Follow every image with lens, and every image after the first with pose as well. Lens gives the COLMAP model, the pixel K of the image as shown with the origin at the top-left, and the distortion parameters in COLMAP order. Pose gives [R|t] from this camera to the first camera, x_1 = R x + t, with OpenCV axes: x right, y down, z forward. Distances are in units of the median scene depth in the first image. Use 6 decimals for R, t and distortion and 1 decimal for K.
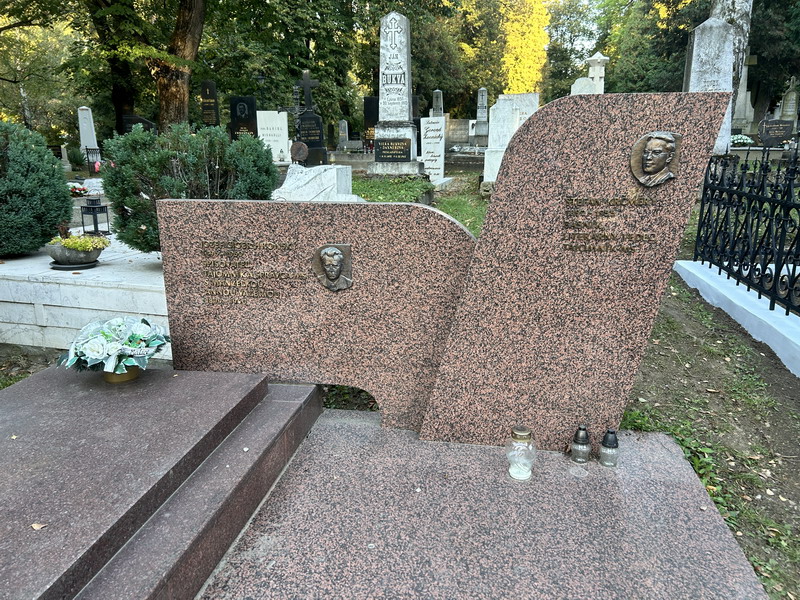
lens RADIAL K [[602.5, 0, 400.0], [0, 602.5, 300.0], [0, 0, 1]] dist [0.054758, -0.055470]
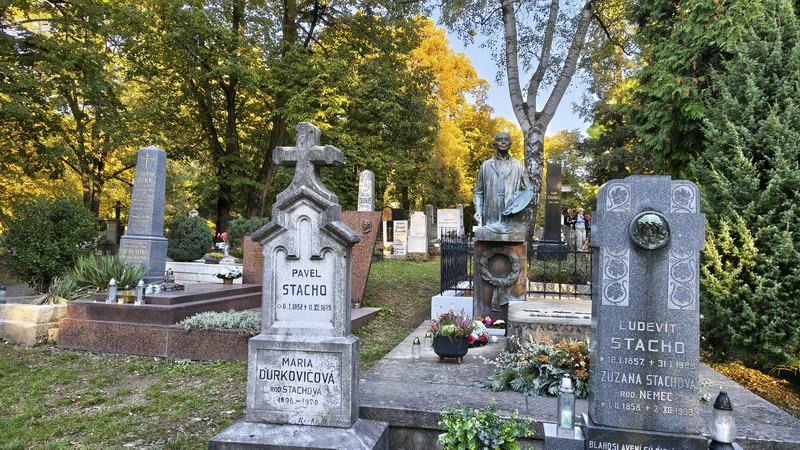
lens RADIAL K [[547.9, 0, 409.6], [0, 547.9, 227.4], [0, 0, 1]] dist [0.061542, -0.071915]
pose [[0.997230, 0.019030, -0.071904, 0.267429], [-0.038619, 0.958669, -0.281892, 0.218656], [0.063568, 0.283888, 0.956748, -0.678570]]
